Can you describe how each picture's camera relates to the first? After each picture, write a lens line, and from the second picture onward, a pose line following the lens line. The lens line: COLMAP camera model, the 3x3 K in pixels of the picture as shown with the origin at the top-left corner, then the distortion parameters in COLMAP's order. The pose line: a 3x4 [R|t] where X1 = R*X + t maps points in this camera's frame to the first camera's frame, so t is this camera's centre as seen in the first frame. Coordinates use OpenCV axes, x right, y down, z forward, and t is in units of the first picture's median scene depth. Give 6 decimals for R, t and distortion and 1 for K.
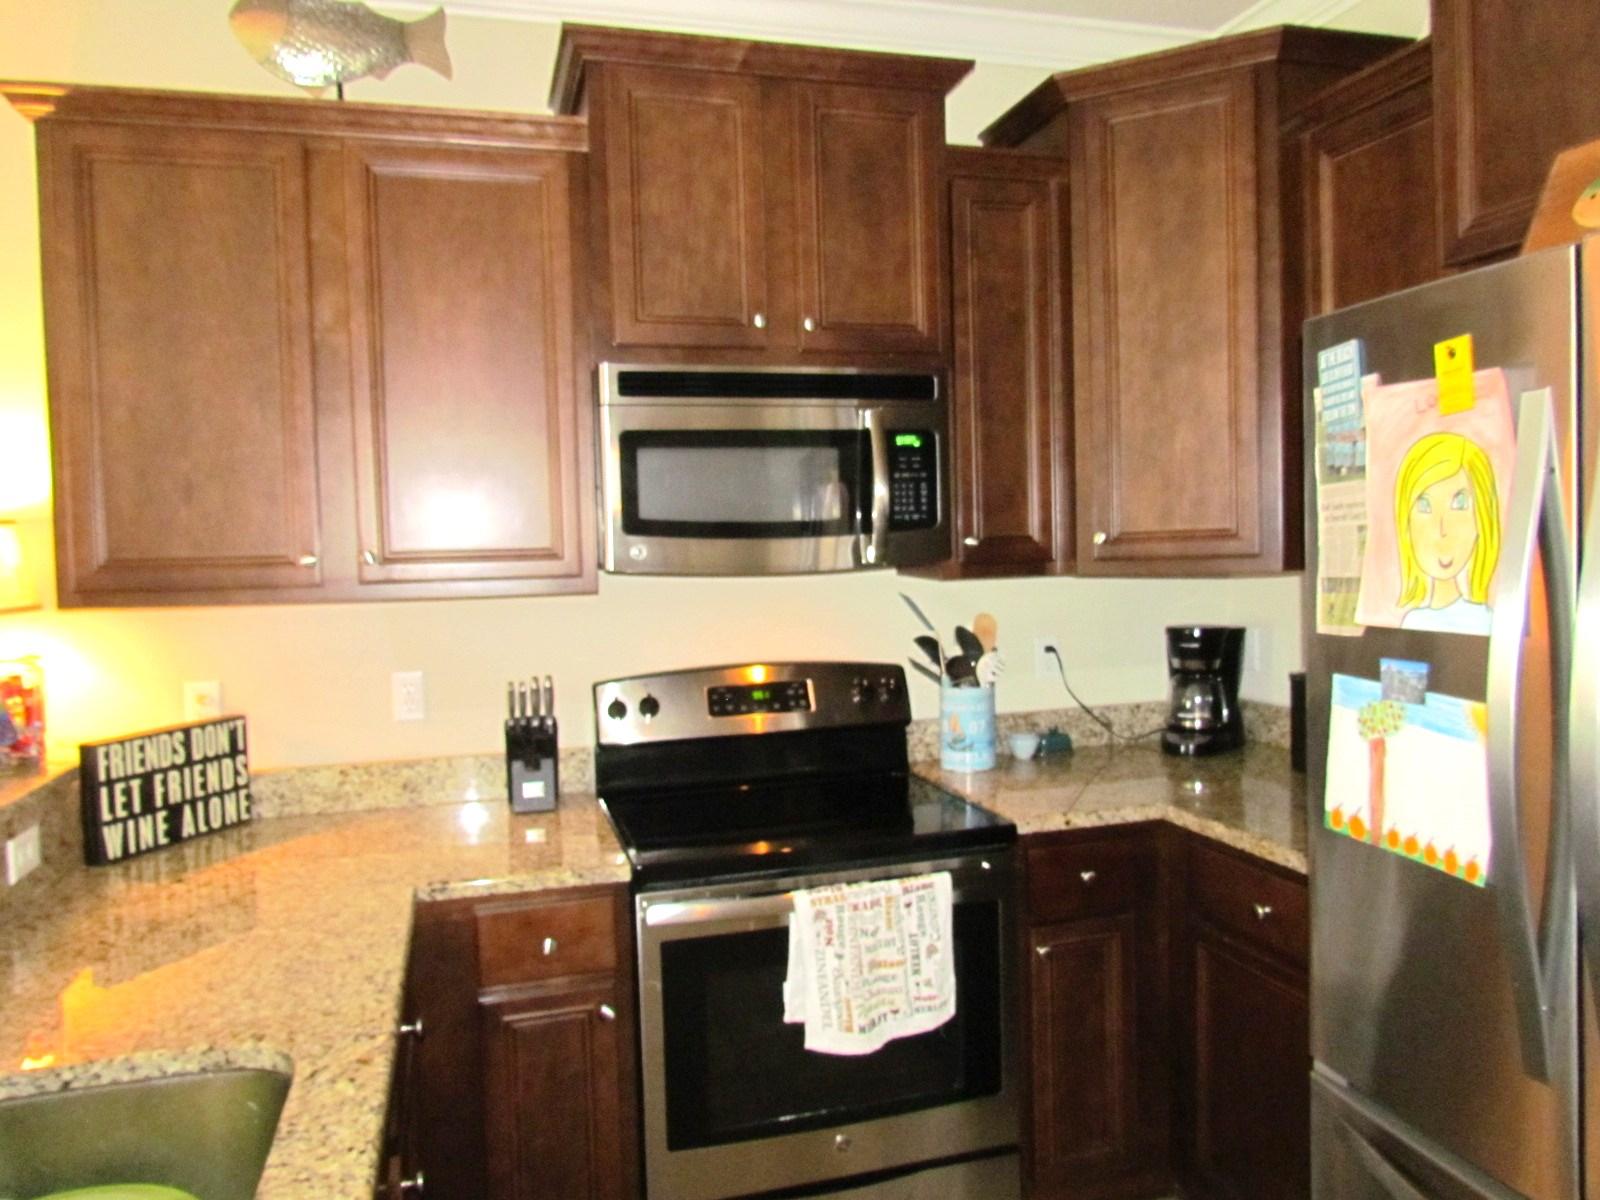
lens RADIAL K [[1154.0, 0, 797.5], [0, 1154.0, 596.7], [0, 0, 1]] dist [-0.032472, 0.025282]
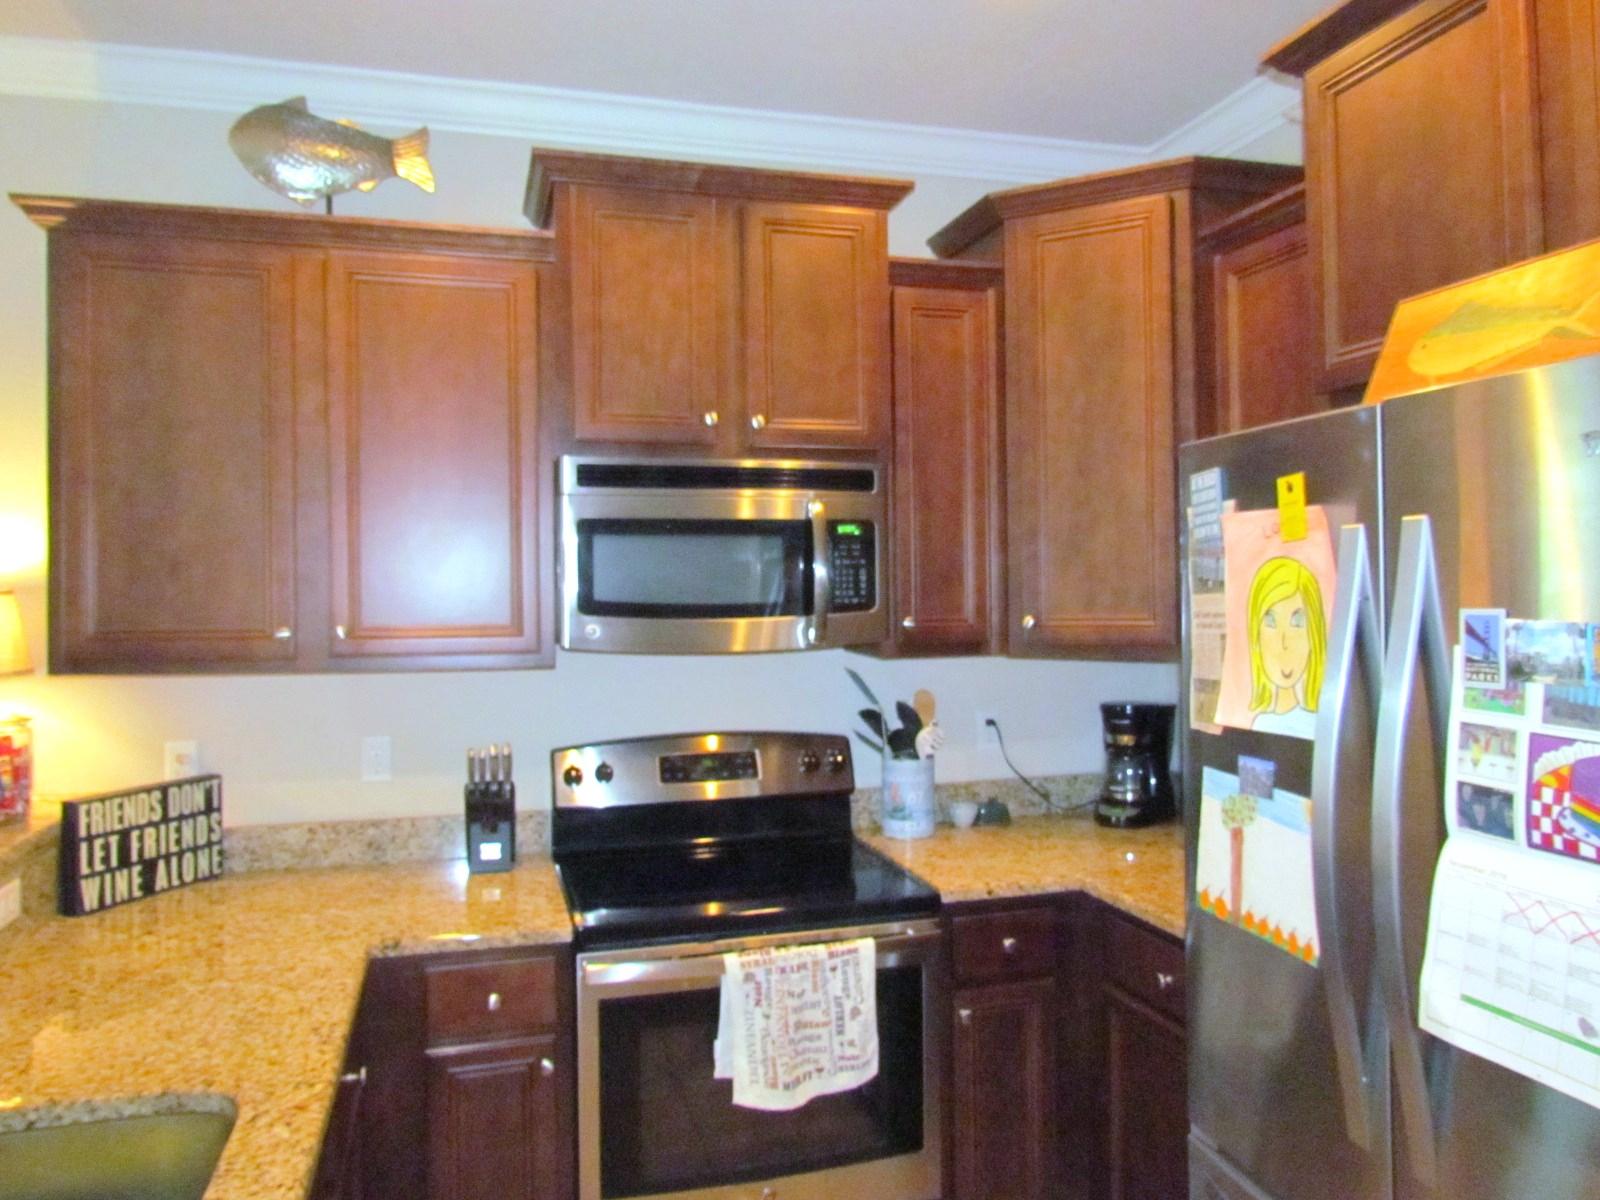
lens RADIAL K [[1154.0, 0, 800.1], [0, 1154.0, 593.9], [0, 0, 1]] dist [-0.032472, 0.025282]
pose [[0.999816, 0.019059, 0.002189, 0.054619], [-0.018945, 0.998853, -0.043985, -0.030576], [-0.003025, 0.043936, 0.999030, -0.077090]]
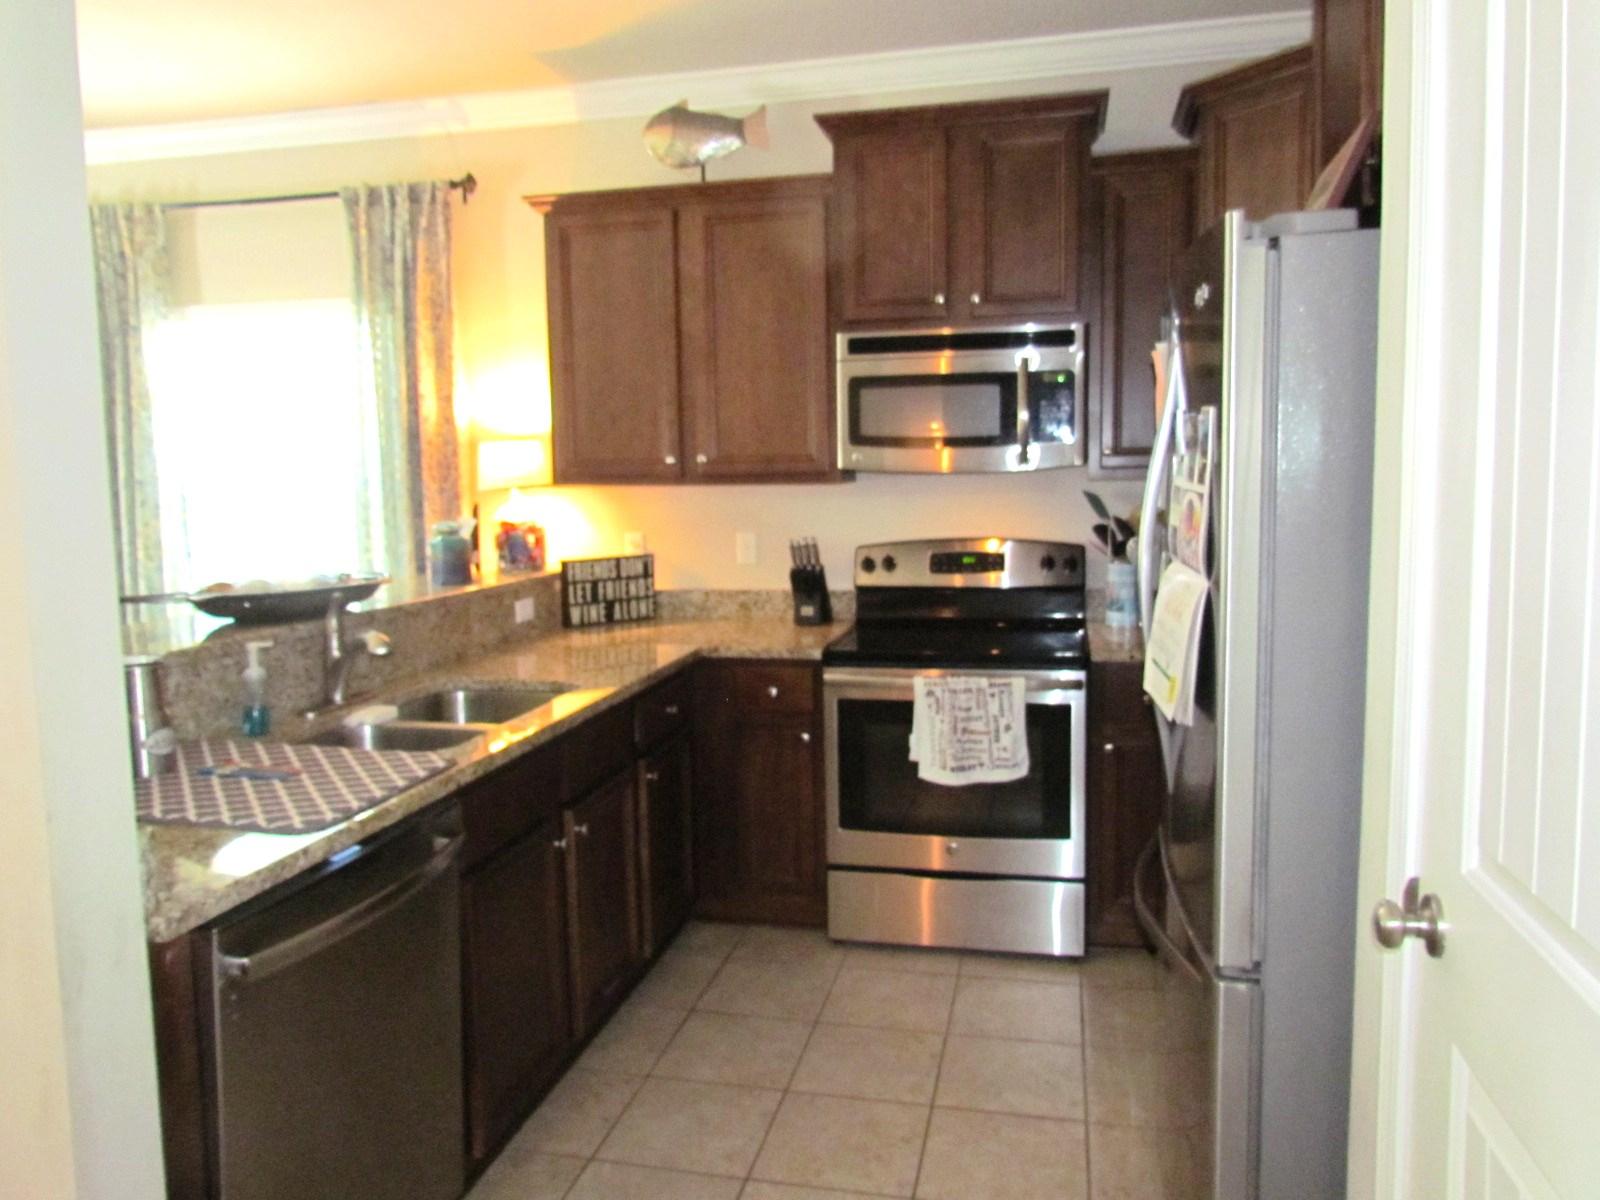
lens RADIAL K [[1154.0, 0, 794.5], [0, 1154.0, 608.6], [0, 0, 1]] dist [-0.032472, 0.025282]
pose [[0.873702, 0.069587, -0.481459, 0.567222], [-0.030765, 0.995639, 0.088072, 0.031136], [0.485488, -0.062137, 0.872033, -0.410963]]
